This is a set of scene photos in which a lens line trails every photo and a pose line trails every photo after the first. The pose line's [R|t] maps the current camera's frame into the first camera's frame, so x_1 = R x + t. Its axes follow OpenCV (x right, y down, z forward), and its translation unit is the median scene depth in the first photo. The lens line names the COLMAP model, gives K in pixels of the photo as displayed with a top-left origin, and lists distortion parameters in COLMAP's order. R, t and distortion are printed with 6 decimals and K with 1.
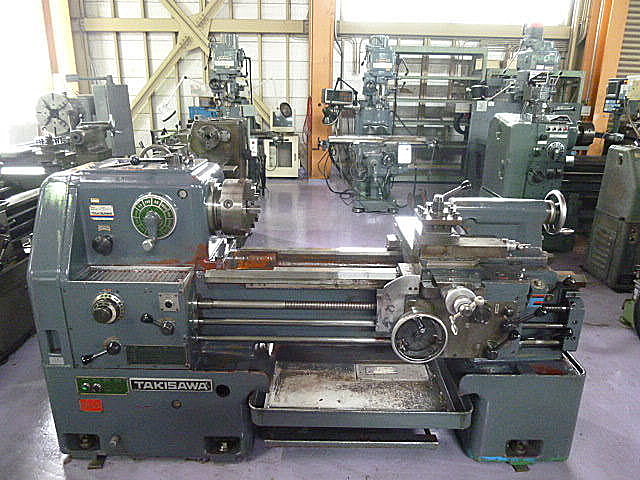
lens RADIAL K [[480.8, 0, 320.0], [0, 480.8, 240.0], [0, 0, 1]] dist [-0.028178, -0.002329]
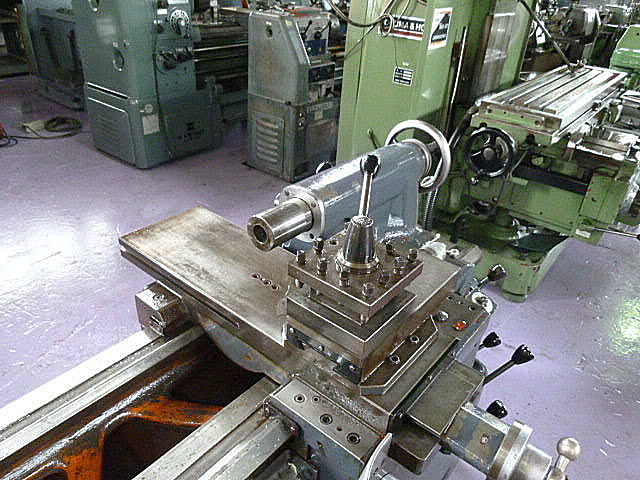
lens RADIAL K [[480.8, 0, 320.0], [0, 480.8, 240.0], [0, 0, 1]] dist [-0.028178, -0.002329]
pose [[0.623612, -0.378201, 0.684157, -0.017317], [0.185611, 0.921787, 0.340378, -0.101891], [-0.759379, -0.085277, 0.645036, 0.376724]]
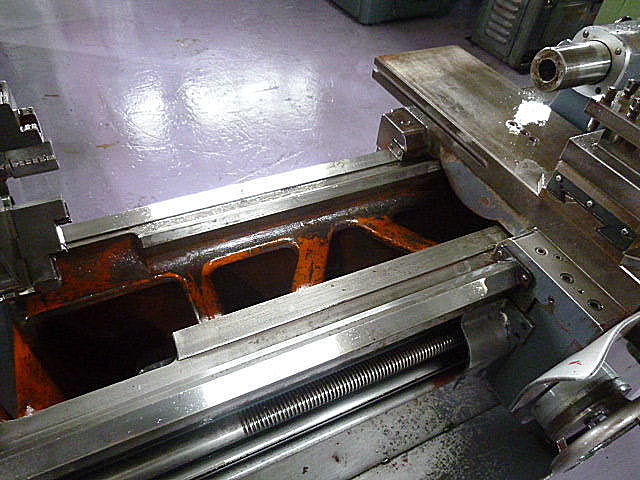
lens RADIAL K [[480.8, 0, 320.0], [0, 480.8, 240.0], [0, 0, 1]] dist [-0.028178, -0.002329]
pose [[0.891154, -0.279363, 0.357492, -0.057501], [0.072733, 0.865722, 0.495212, -0.076209], [-0.447832, -0.415309, 0.791811, 0.399601]]
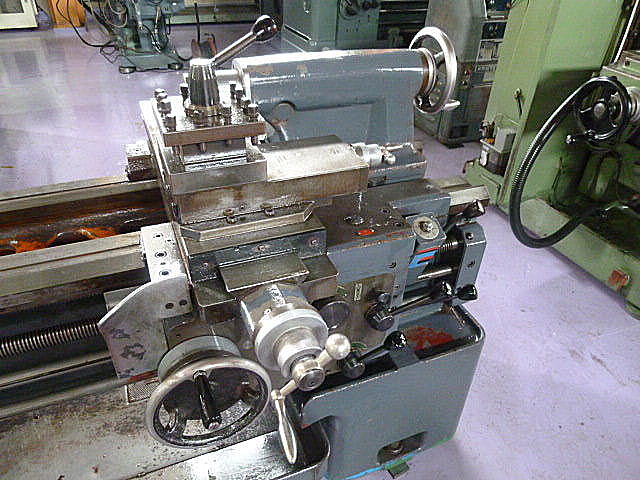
lens RADIAL K [[480.8, 0, 320.0], [0, 480.8, 240.0], [0, 0, 1]] dist [-0.028178, -0.002329]
pose [[0.919499, -0.206046, 0.334762, 0.084919], [0.095368, 0.943103, 0.318532, -0.033501], [-0.381347, -0.260964, 0.886832, 0.280717]]
